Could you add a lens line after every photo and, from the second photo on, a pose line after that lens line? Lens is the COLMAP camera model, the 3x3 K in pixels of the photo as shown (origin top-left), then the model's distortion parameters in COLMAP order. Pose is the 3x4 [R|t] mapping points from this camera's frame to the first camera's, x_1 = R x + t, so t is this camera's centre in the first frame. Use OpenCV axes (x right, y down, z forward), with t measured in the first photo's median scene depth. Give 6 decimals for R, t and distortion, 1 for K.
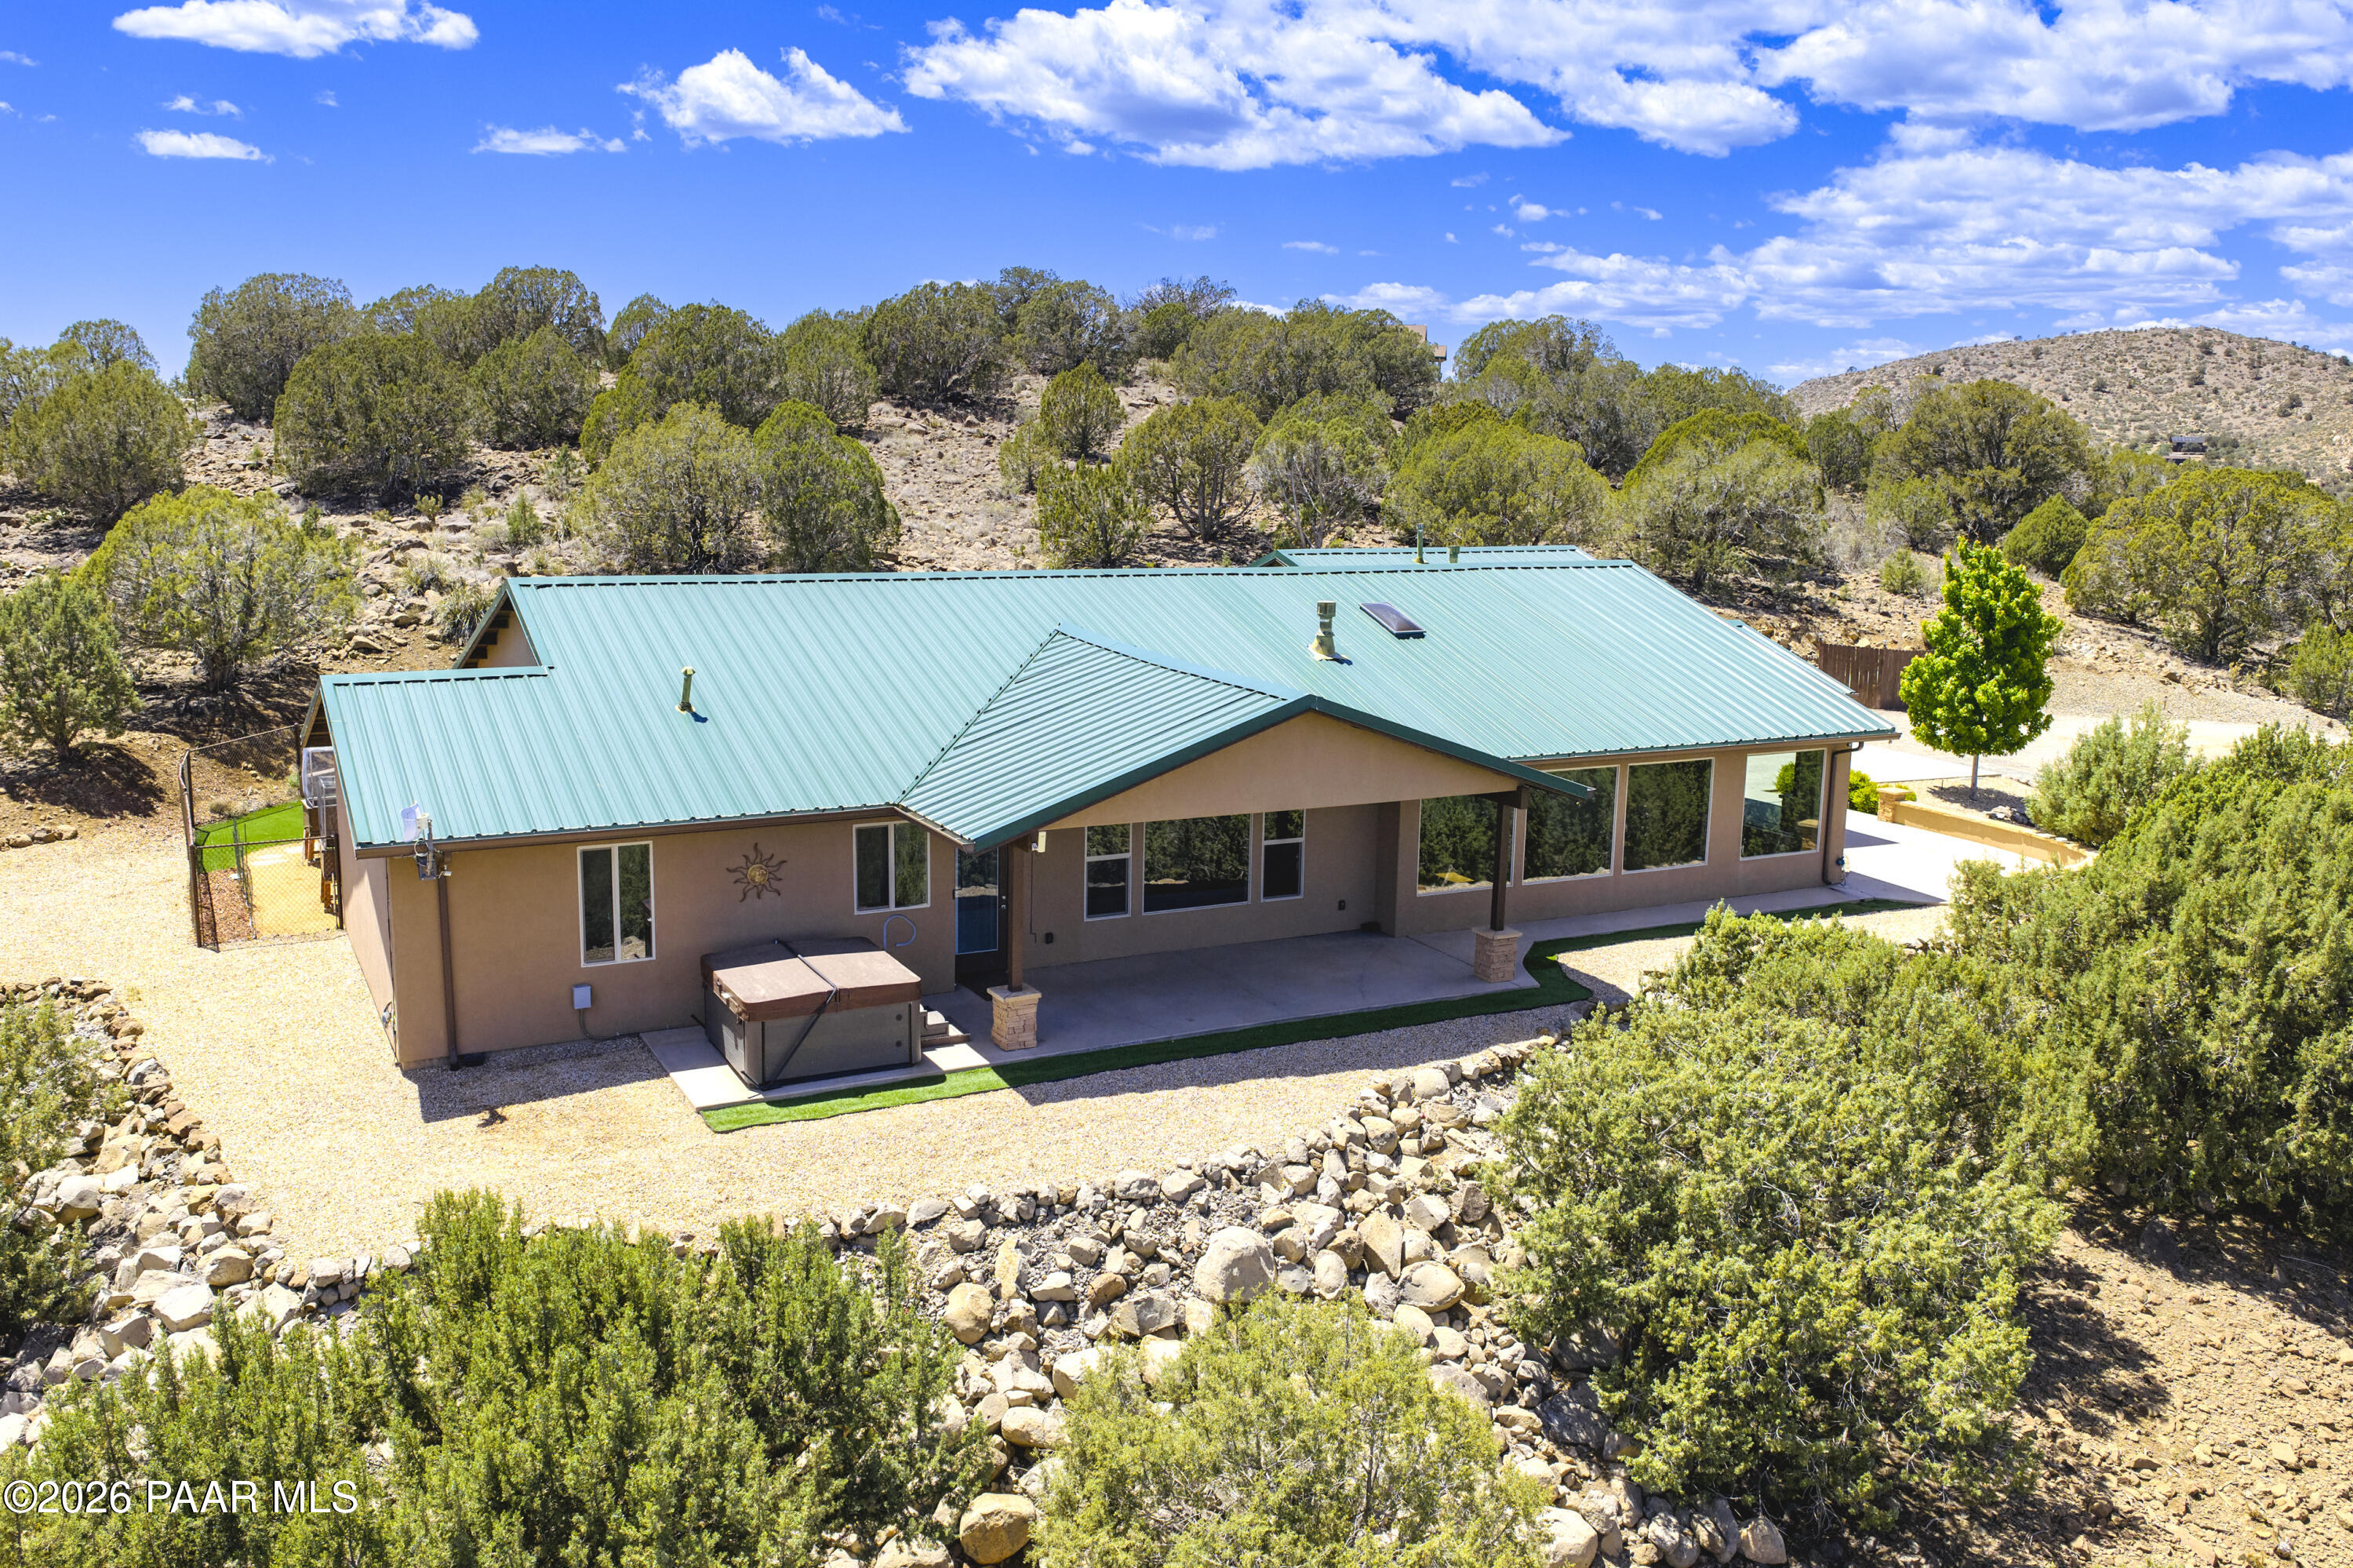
lens RADIAL K [[1948.1, 0, 1180.8], [0, 1948.1, 777.3], [0, 0, 1]] dist [0.008401, -0.023524]
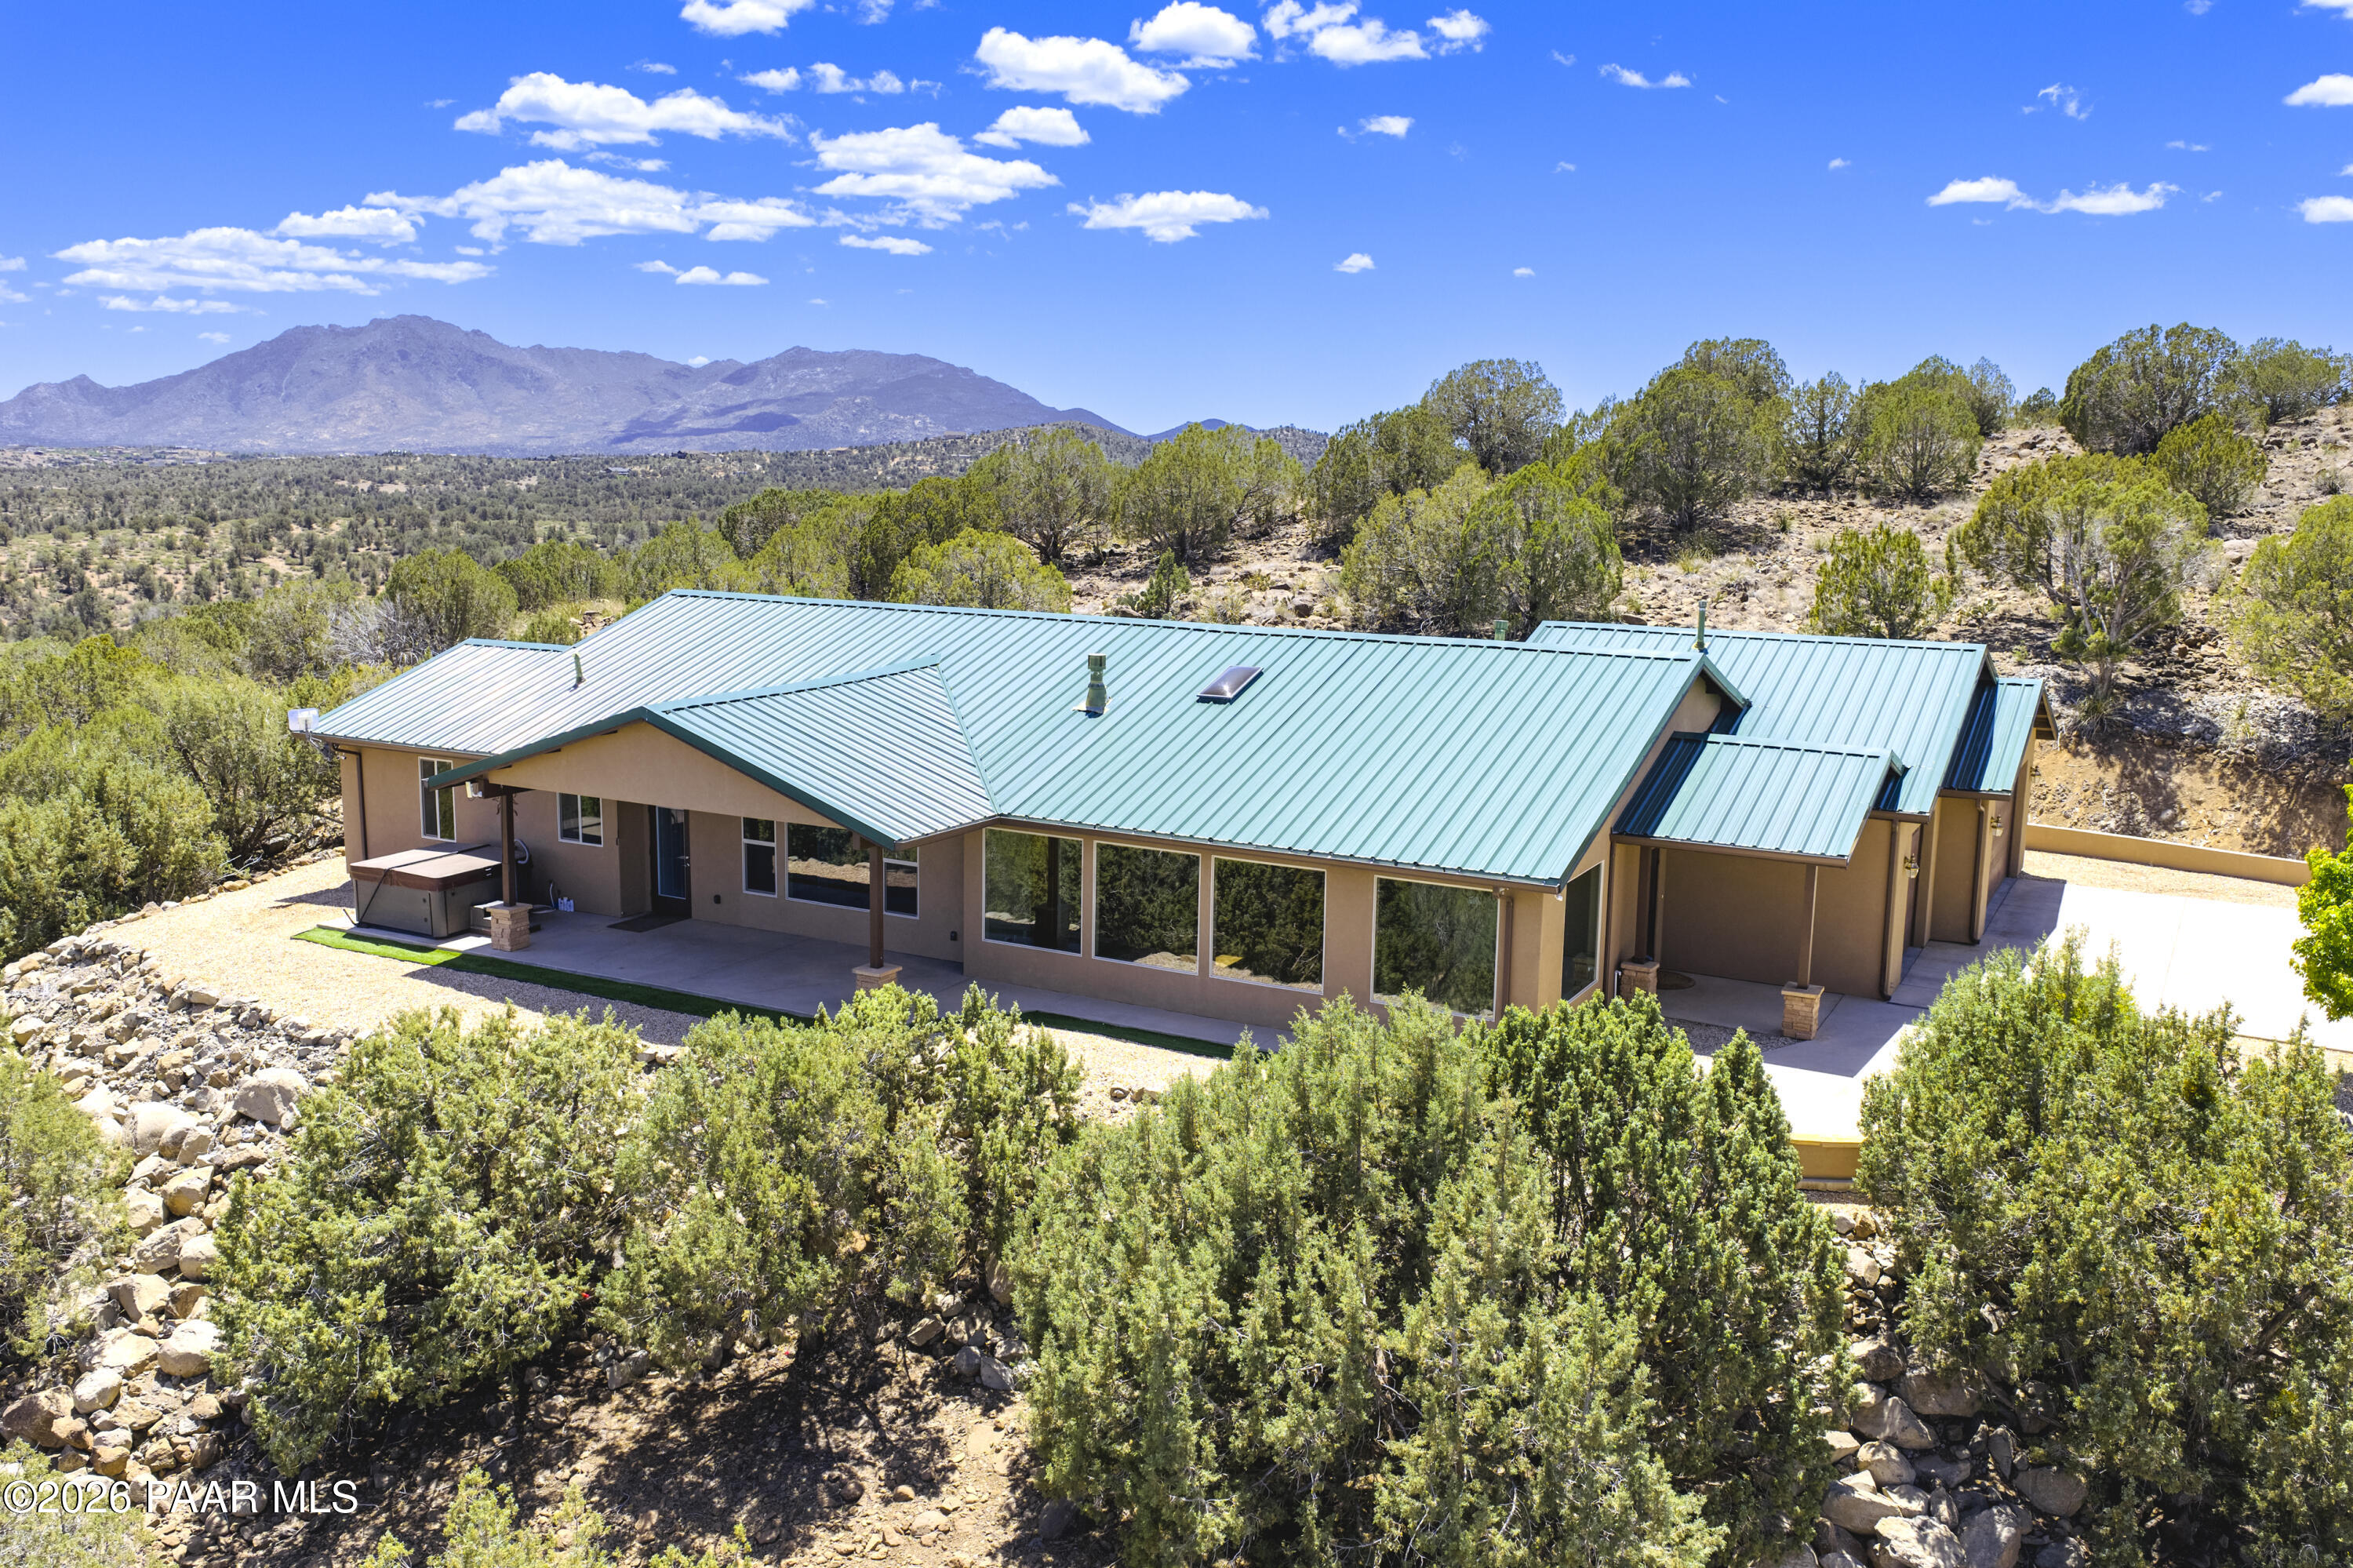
lens RADIAL K [[1948.1, 0, 1180.8], [0, 1948.1, 777.3], [0, 0, 1]] dist [0.008401, -0.023524]
pose [[0.553796, 0.122757, -0.823553, 1.295862], [-0.151714, 0.987392, 0.045158, -0.109192], [0.818714, 0.099936, 0.565438, 0.645225]]
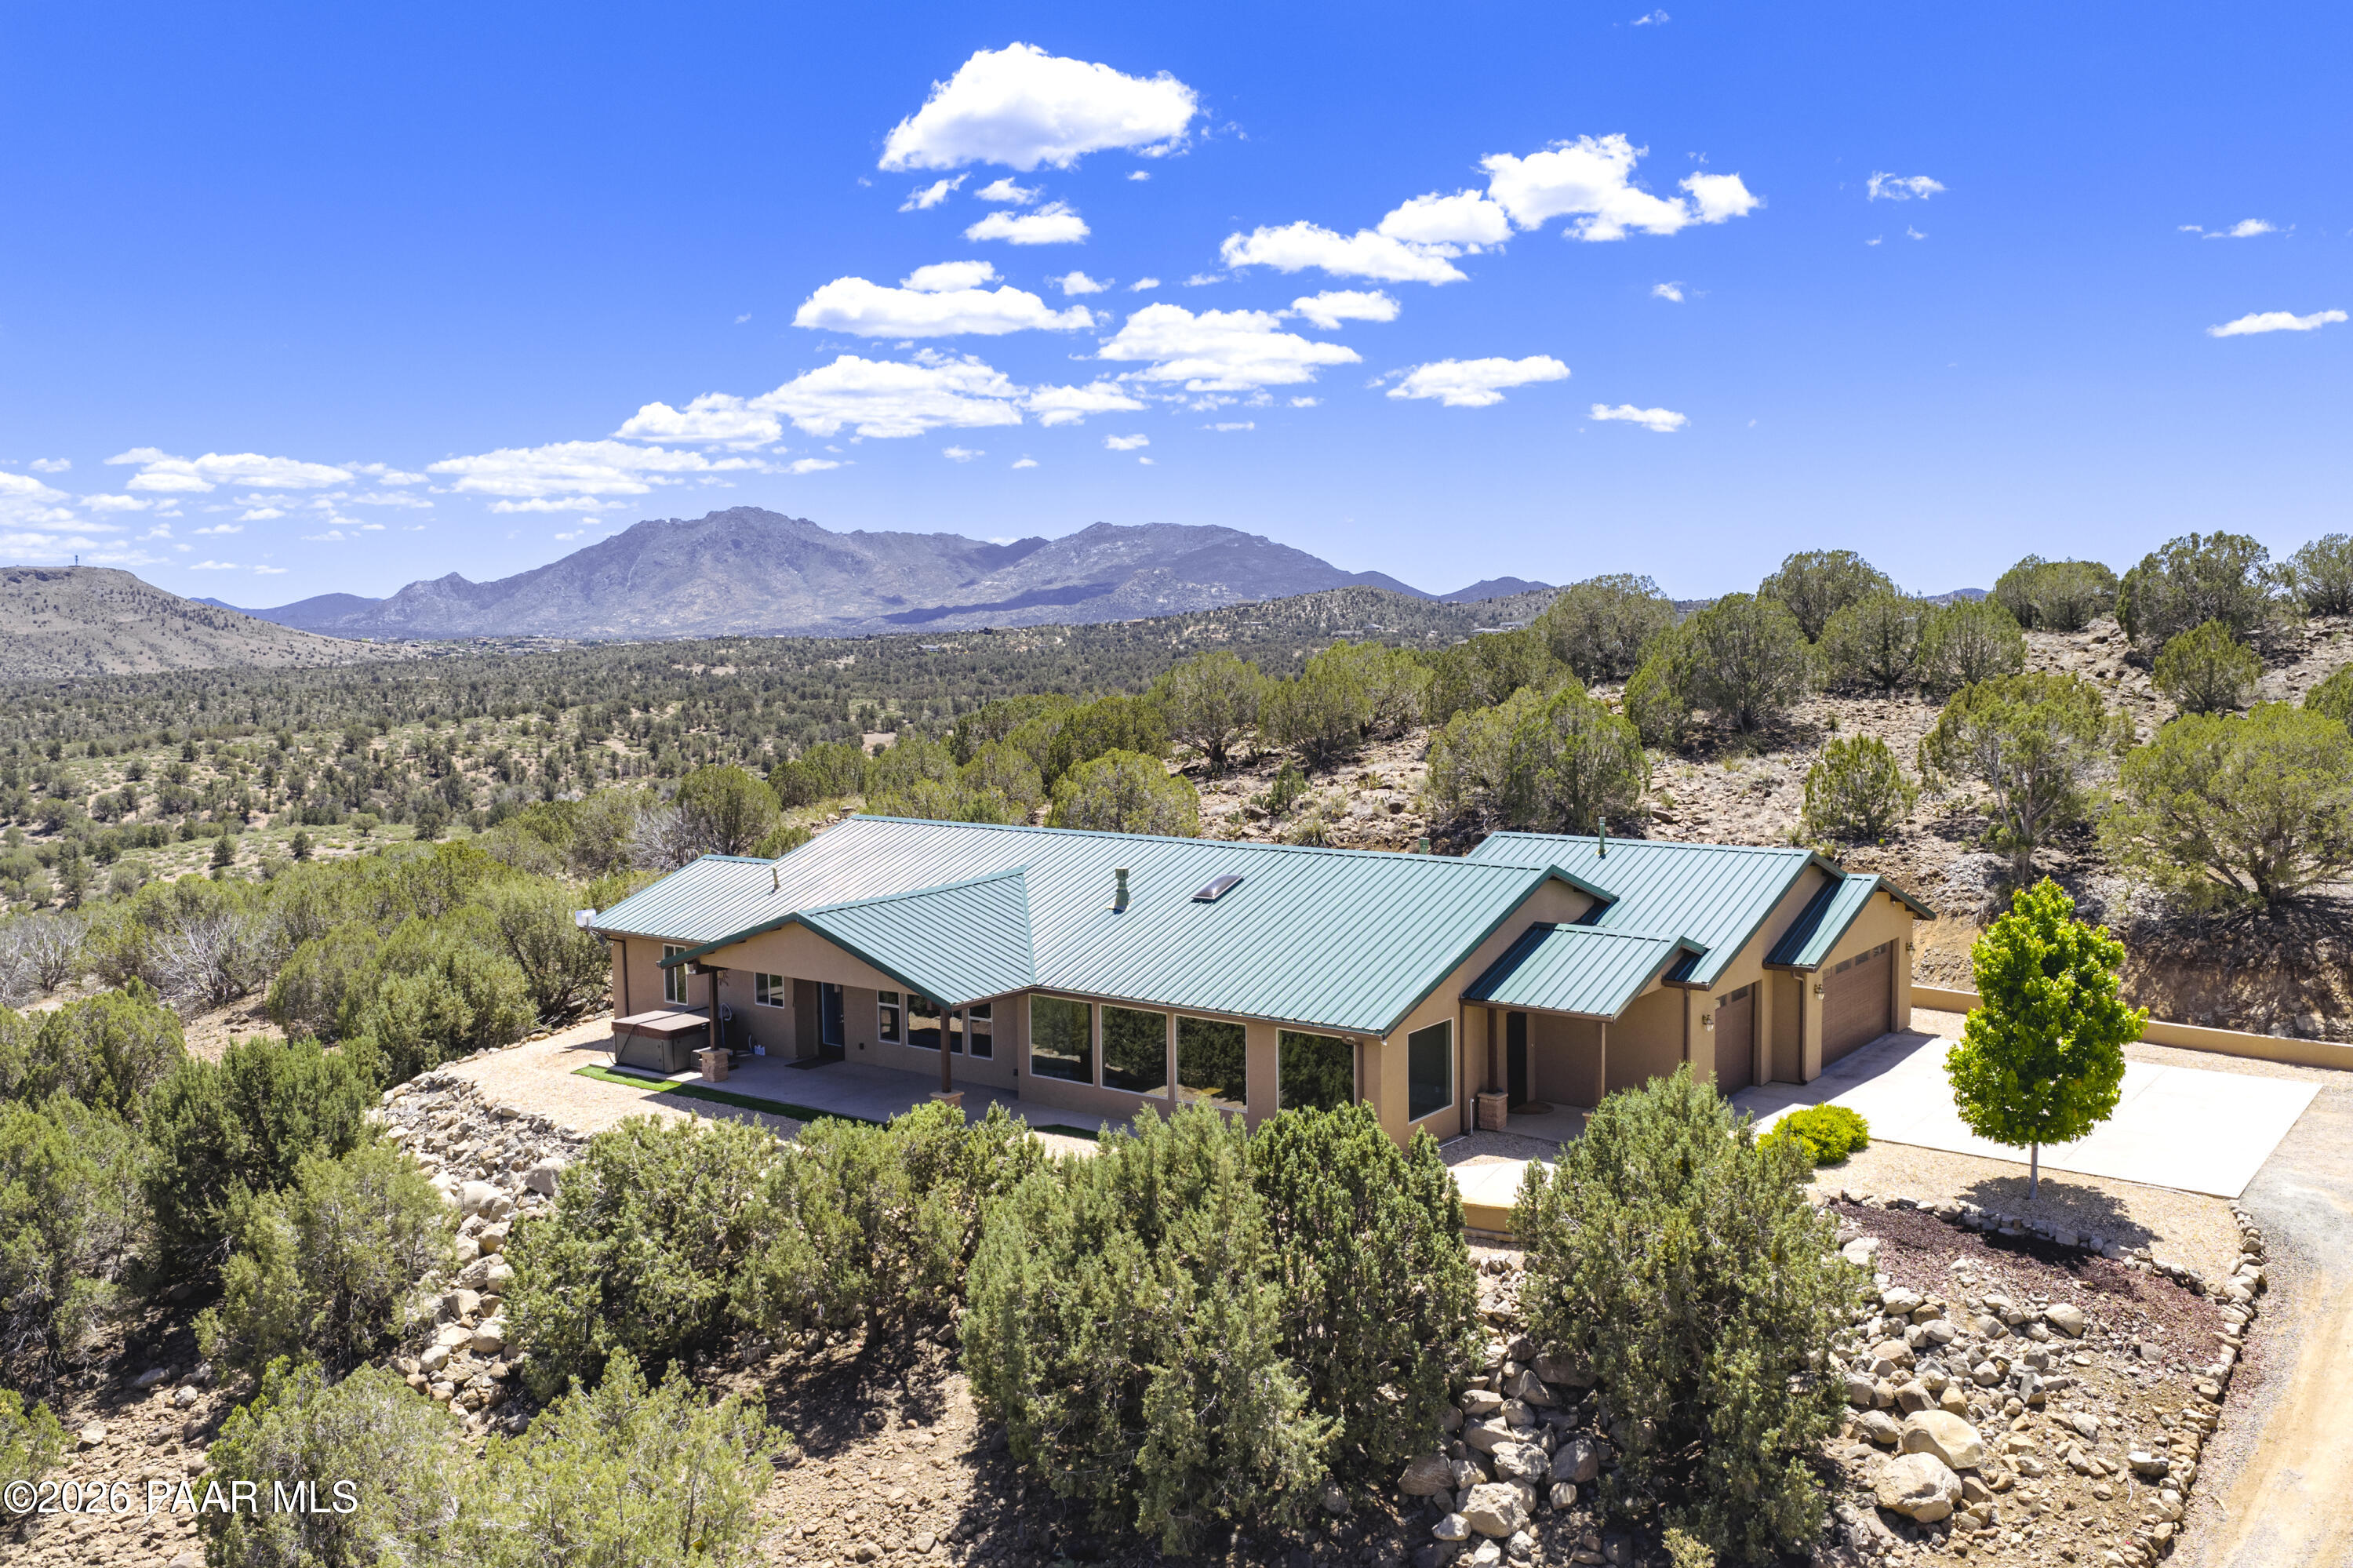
lens RADIAL K [[1948.1, 0, 1180.8], [0, 1948.1, 777.3], [0, 0, 1]] dist [0.008401, -0.023524]
pose [[0.421926, 0.045478, -0.905489, 1.872430], [-0.137200, 0.990442, -0.014186, -0.194091], [0.896189, 0.130219, 0.424133, 0.597503]]
